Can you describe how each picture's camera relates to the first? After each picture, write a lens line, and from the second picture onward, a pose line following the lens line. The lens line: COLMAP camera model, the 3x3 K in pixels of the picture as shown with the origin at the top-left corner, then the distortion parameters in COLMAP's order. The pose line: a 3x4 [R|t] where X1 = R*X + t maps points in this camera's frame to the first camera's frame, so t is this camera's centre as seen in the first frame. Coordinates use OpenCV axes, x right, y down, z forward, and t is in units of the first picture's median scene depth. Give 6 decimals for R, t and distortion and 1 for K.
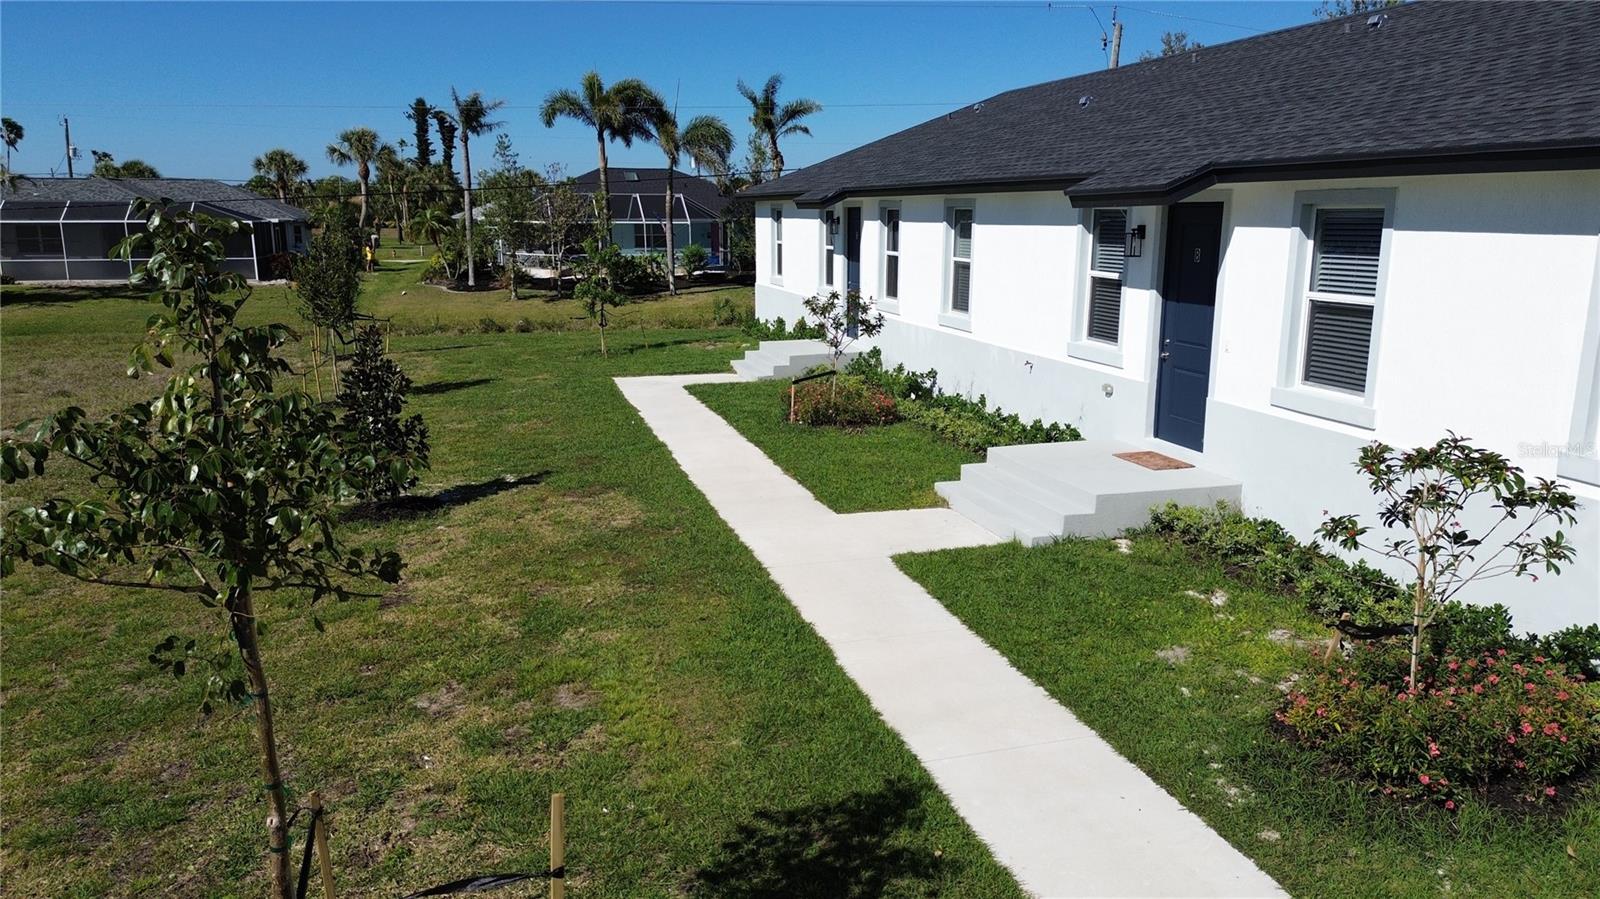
lens RADIAL K [[1126.2, 0, 801.4], [0, 1126.2, 445.9], [0, 0, 1]] dist [0.075476, -0.081597]
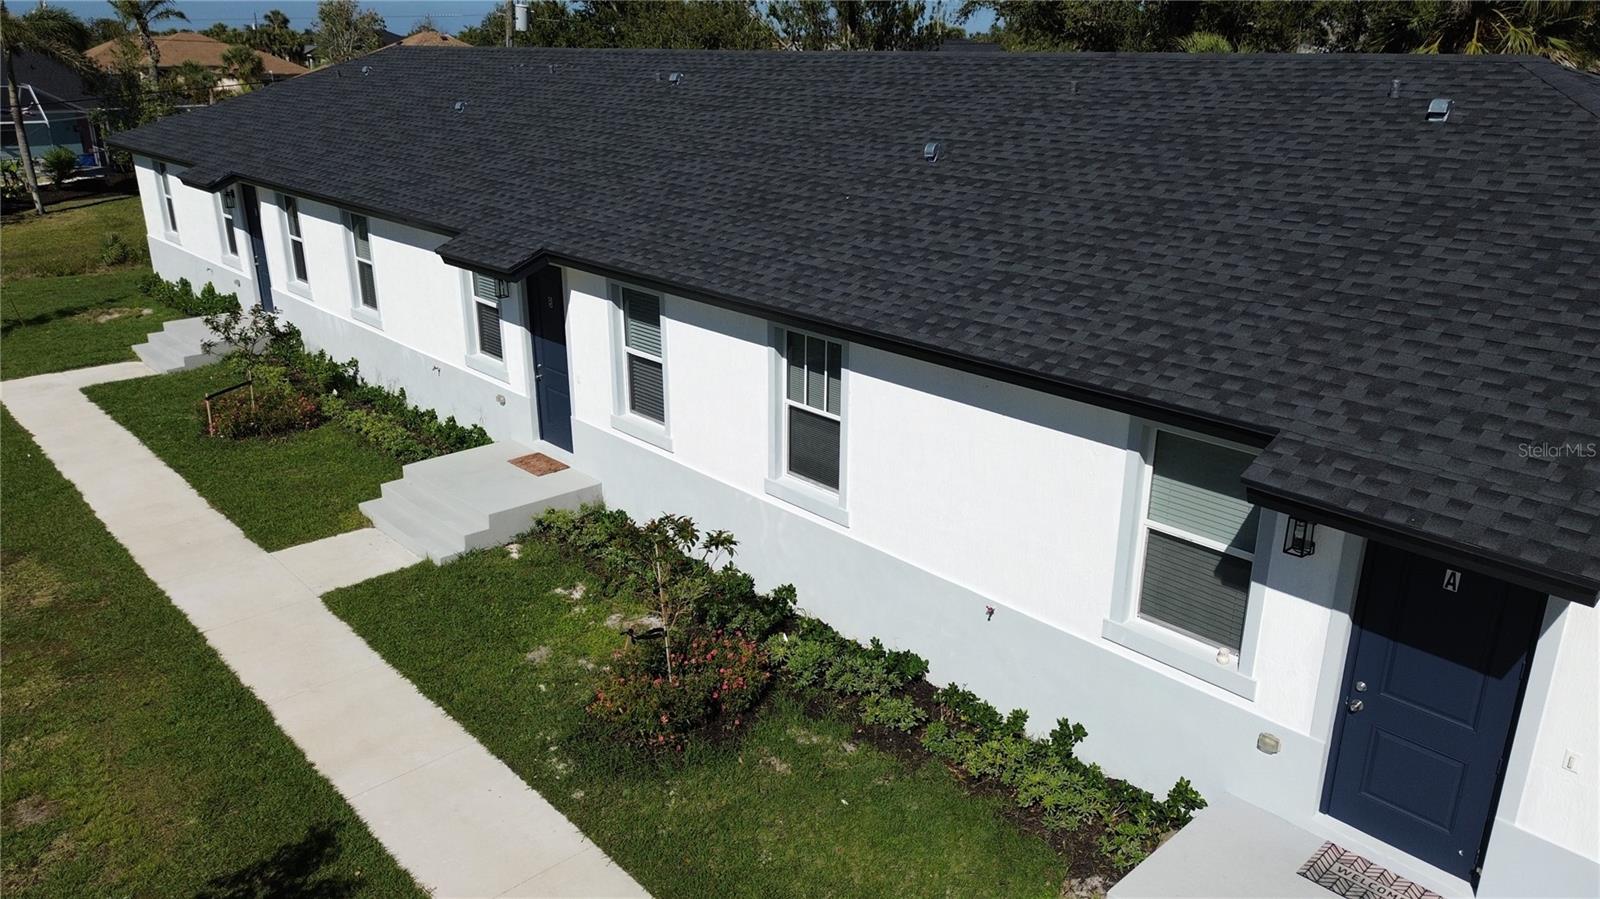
lens RADIAL K [[1126.2, 0, 801.4], [0, 1126.2, 445.9], [0, 0, 1]] dist [0.075476, -0.081597]
pose [[0.894394, -0.146686, 0.422544, 0.047338], [0.088681, 0.984096, 0.153918, -0.191998], [-0.438401, -0.100192, 0.893177, -0.274412]]
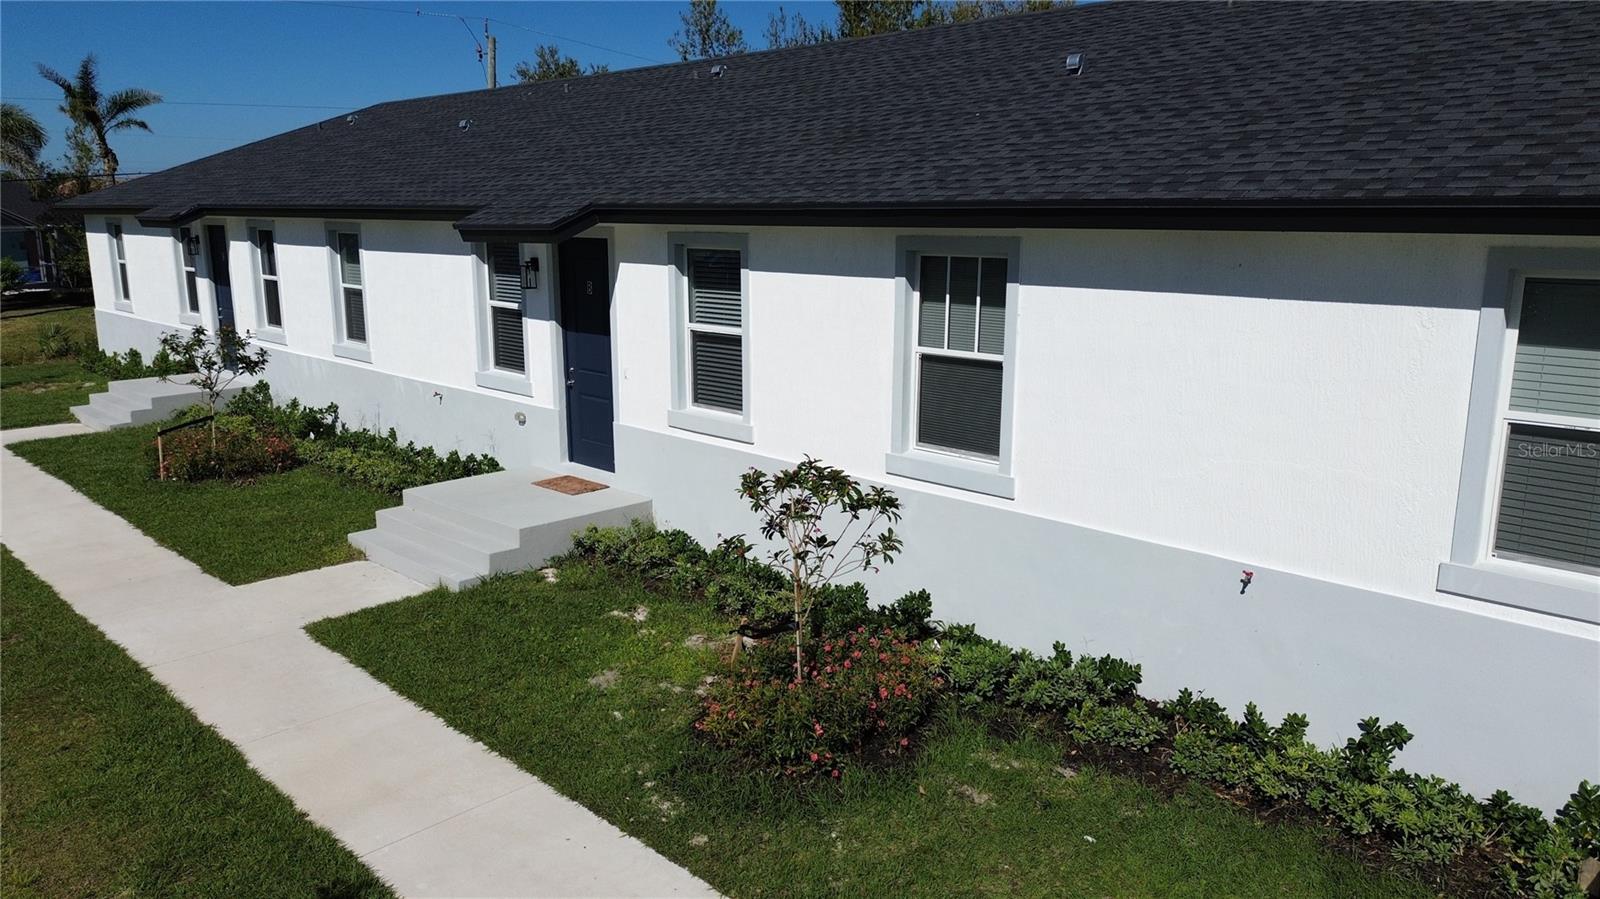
lens RADIAL K [[1126.2, 0, 801.4], [0, 1126.2, 445.9], [0, 0, 1]] dist [0.075476, -0.081597]
pose [[0.873241, -0.099782, 0.476963, 0.005387], [0.100007, 0.994673, 0.024992, -0.030102], [-0.476916, 0.025875, 0.878568, -0.012004]]
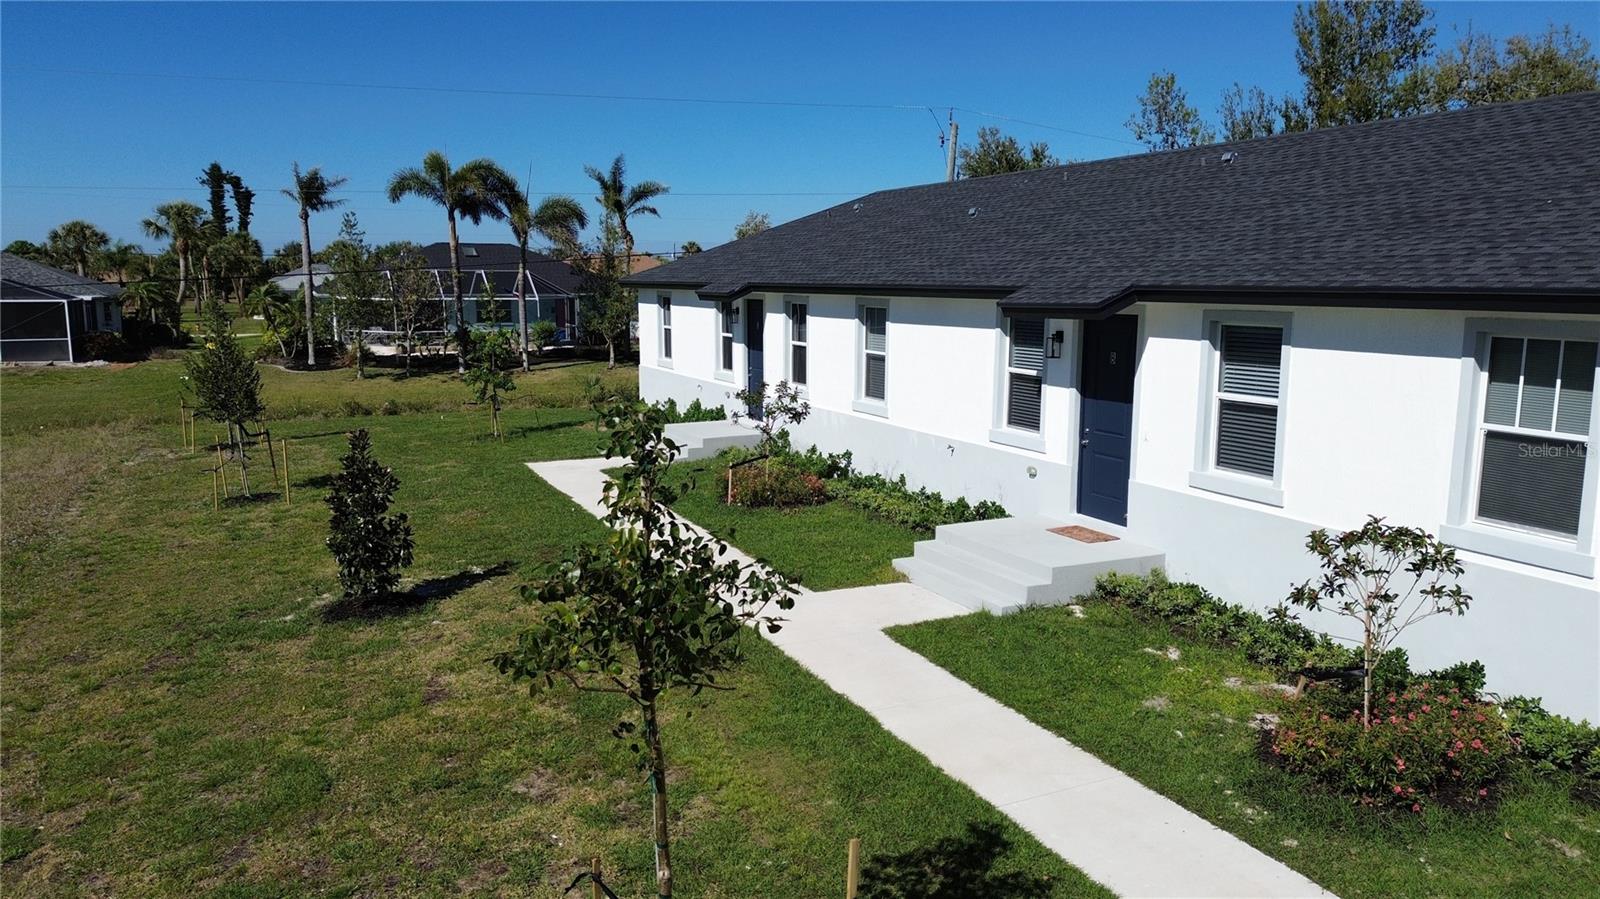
lens RADIAL K [[1126.2, 0, 801.4], [0, 1126.2, 445.9], [0, 0, 1]] dist [0.075476, -0.081597]
pose [[0.986454, -0.021865, 0.162572, -0.172583], [0.031159, 0.998009, -0.054840, -0.024864], [-0.161049, 0.059163, 0.985172, -0.101585]]
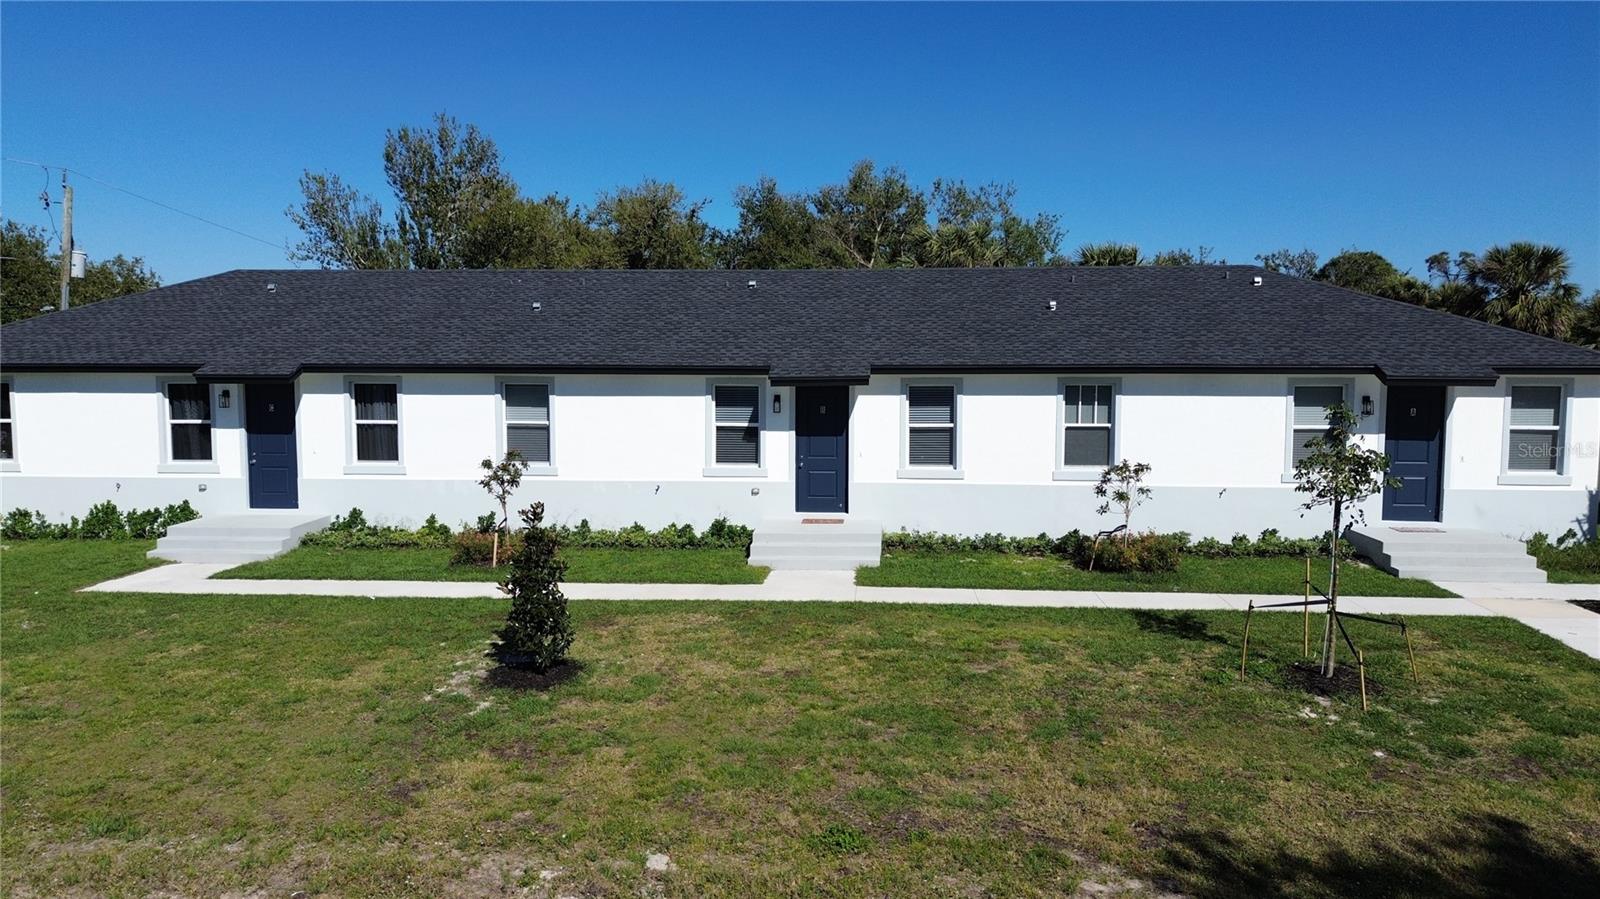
lens RADIAL K [[1126.2, 0, 801.4], [0, 1126.2, 445.9], [0, 0, 1]] dist [0.075476, -0.081597]
pose [[0.345879, -0.074432, 0.935322, -1.513735], [0.191955, 0.981378, 0.007113, -0.138251], [-0.918434, 0.177080, 0.353725, 0.411508]]
